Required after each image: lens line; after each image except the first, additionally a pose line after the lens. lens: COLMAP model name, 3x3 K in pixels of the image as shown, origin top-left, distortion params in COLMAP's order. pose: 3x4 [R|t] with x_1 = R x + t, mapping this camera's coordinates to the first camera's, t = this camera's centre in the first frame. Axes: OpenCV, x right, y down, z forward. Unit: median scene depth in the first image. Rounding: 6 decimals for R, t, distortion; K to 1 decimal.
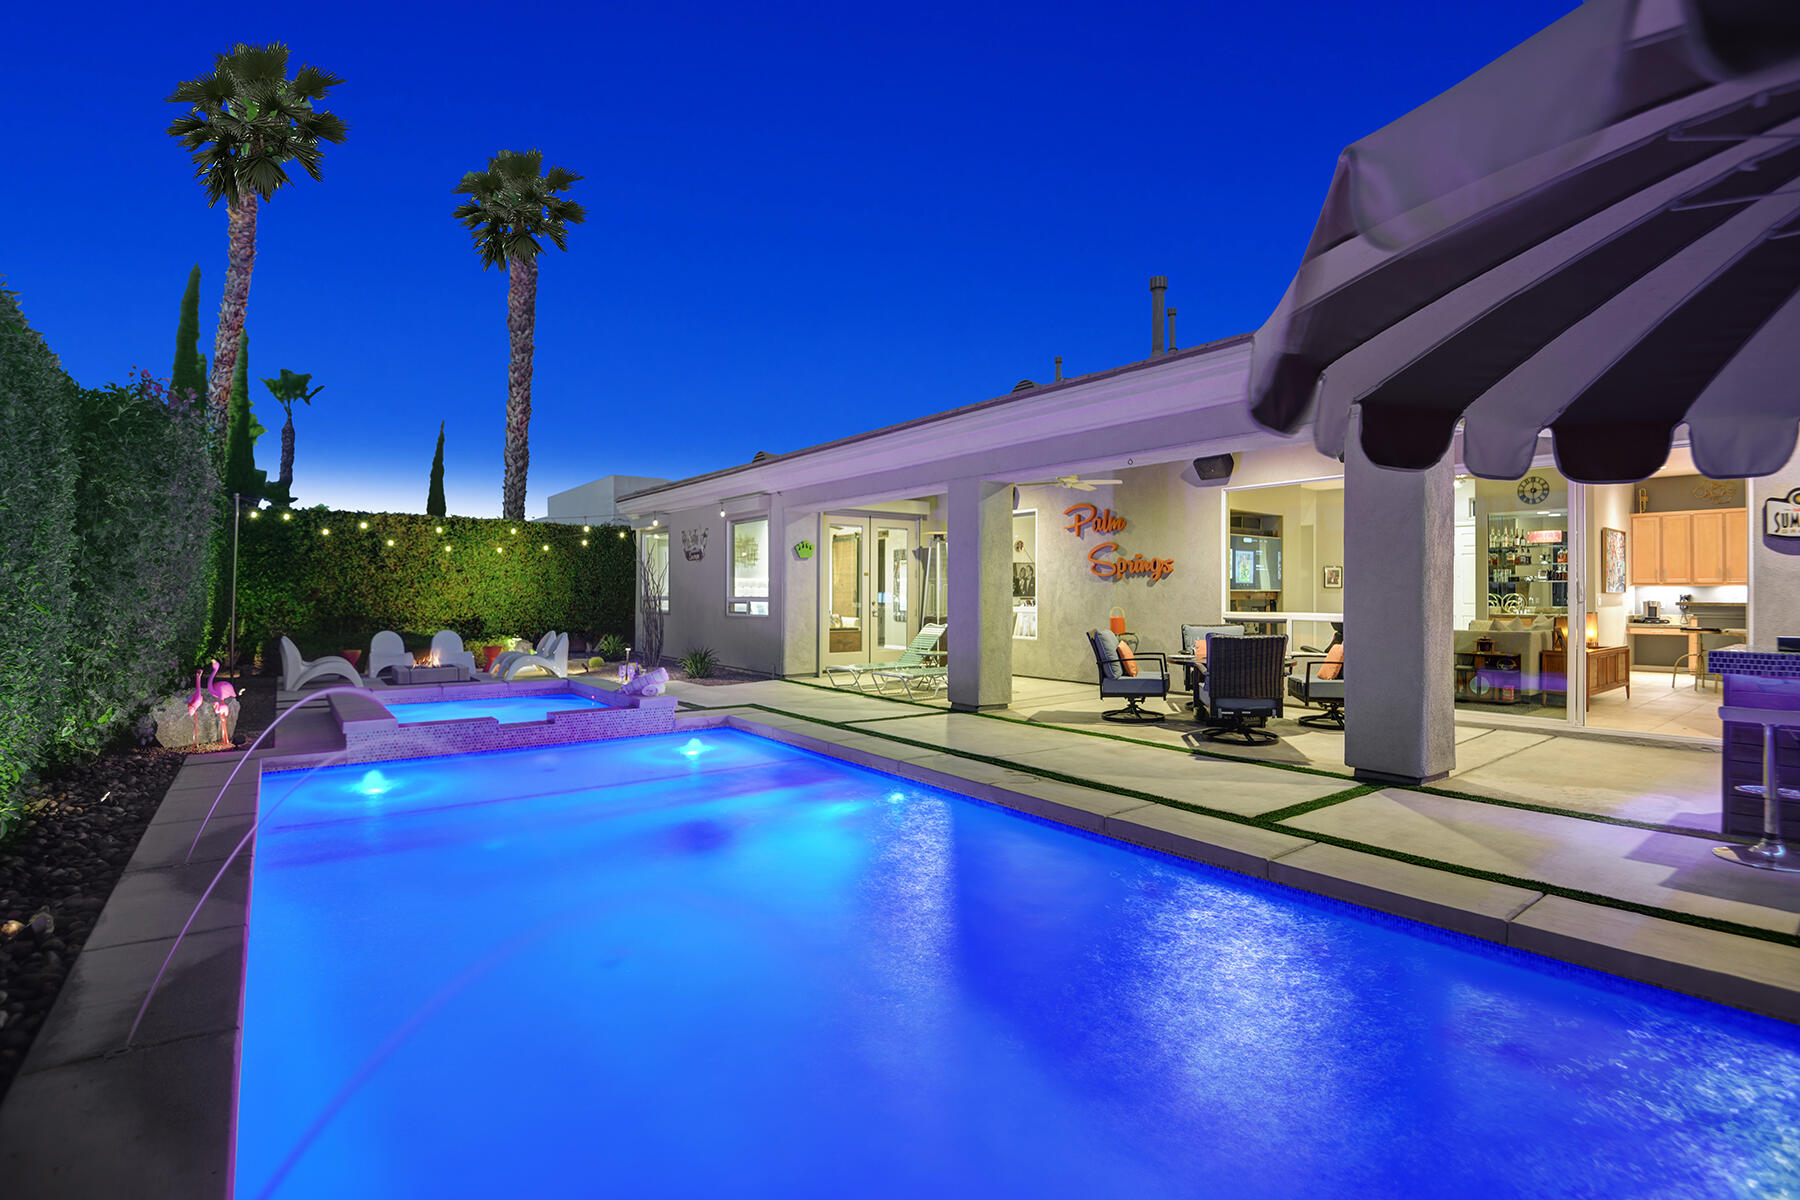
lens RADIAL K [[829.5, 0, 917.2], [0, 829.5, 592.8], [0, 0, 1]] dist [-0.002798, -0.029200]
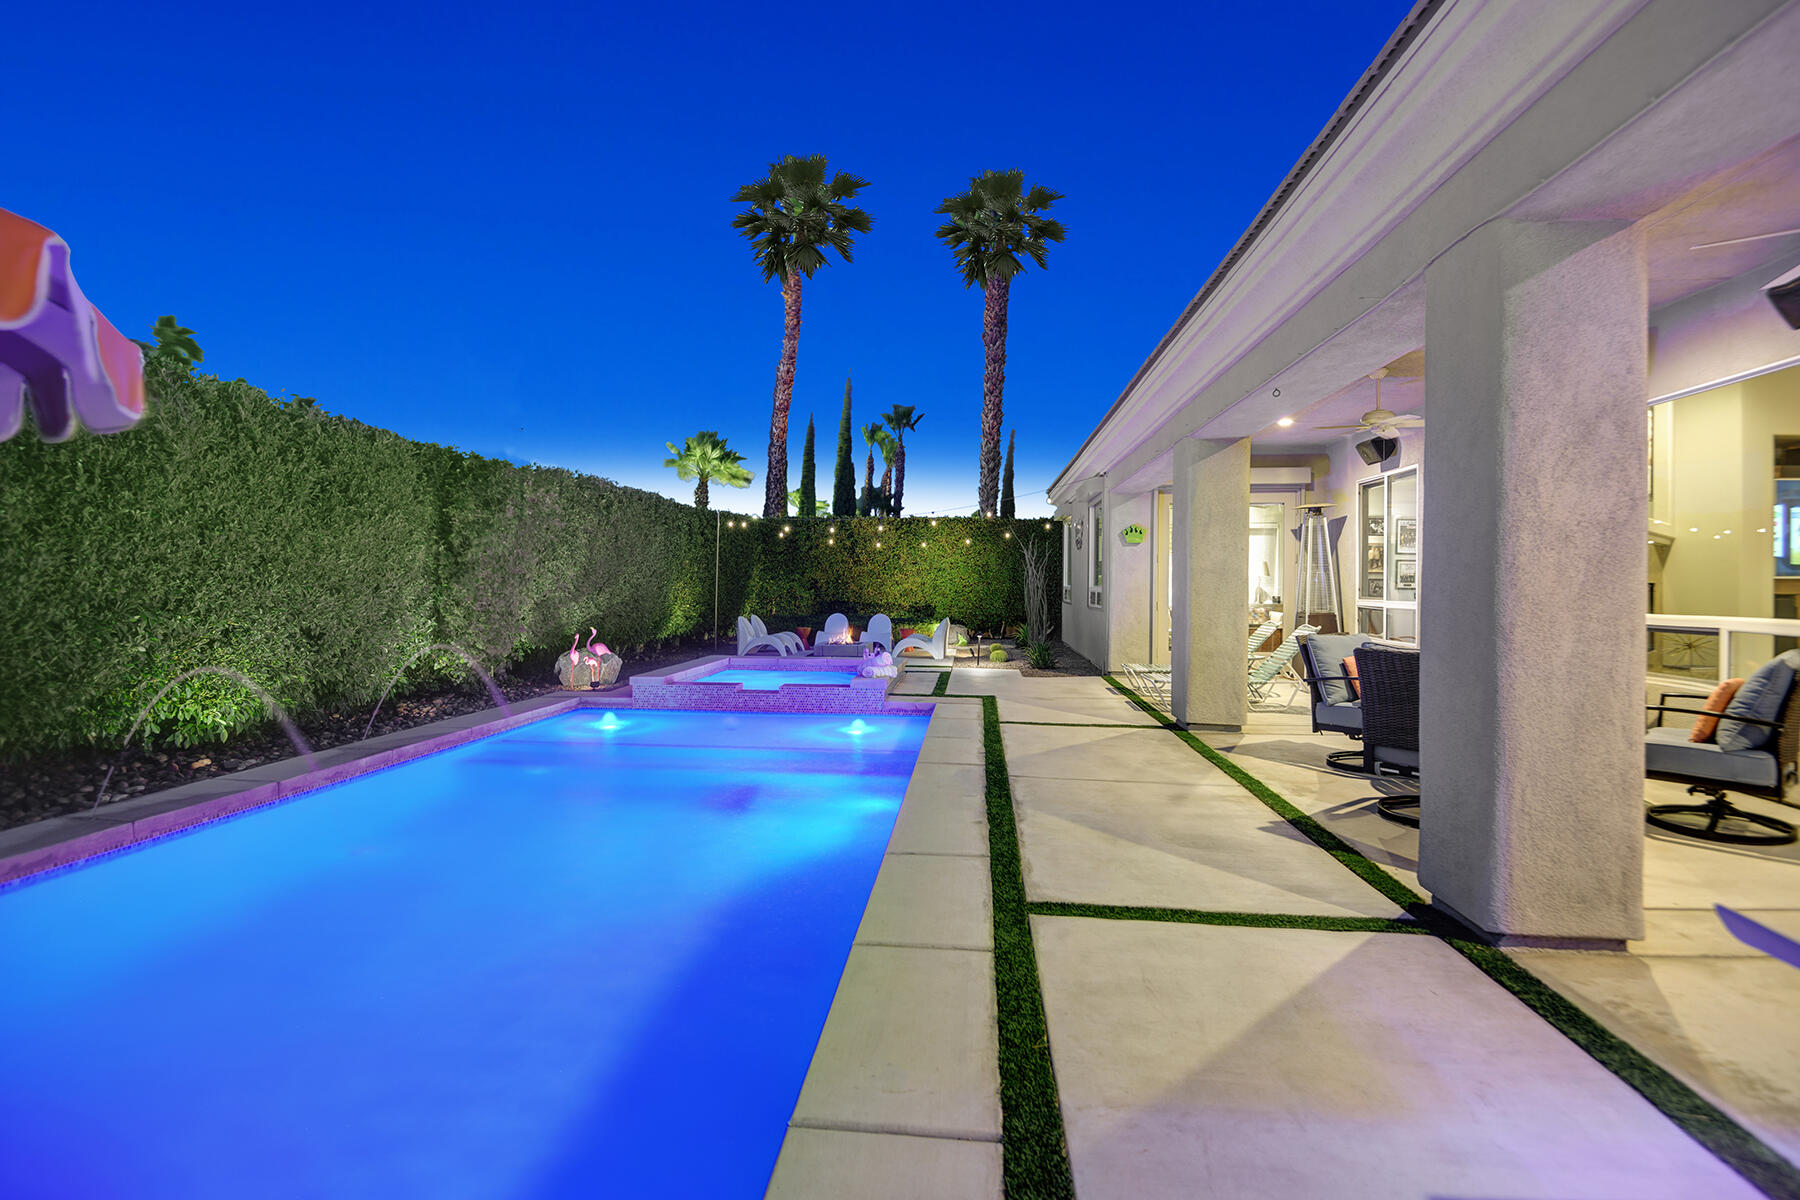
lens RADIAL K [[850.3, 0, 898.2], [0, 850.3, 580.3], [0, 0, 1]] dist [-0.001062, -0.000087]
pose [[0.722029, -0.001178, -0.691862, 0.315671], [-0.002237, 0.999989, -0.004037, 0.002243], [0.691859, 0.004463, 0.722019, 0.155248]]
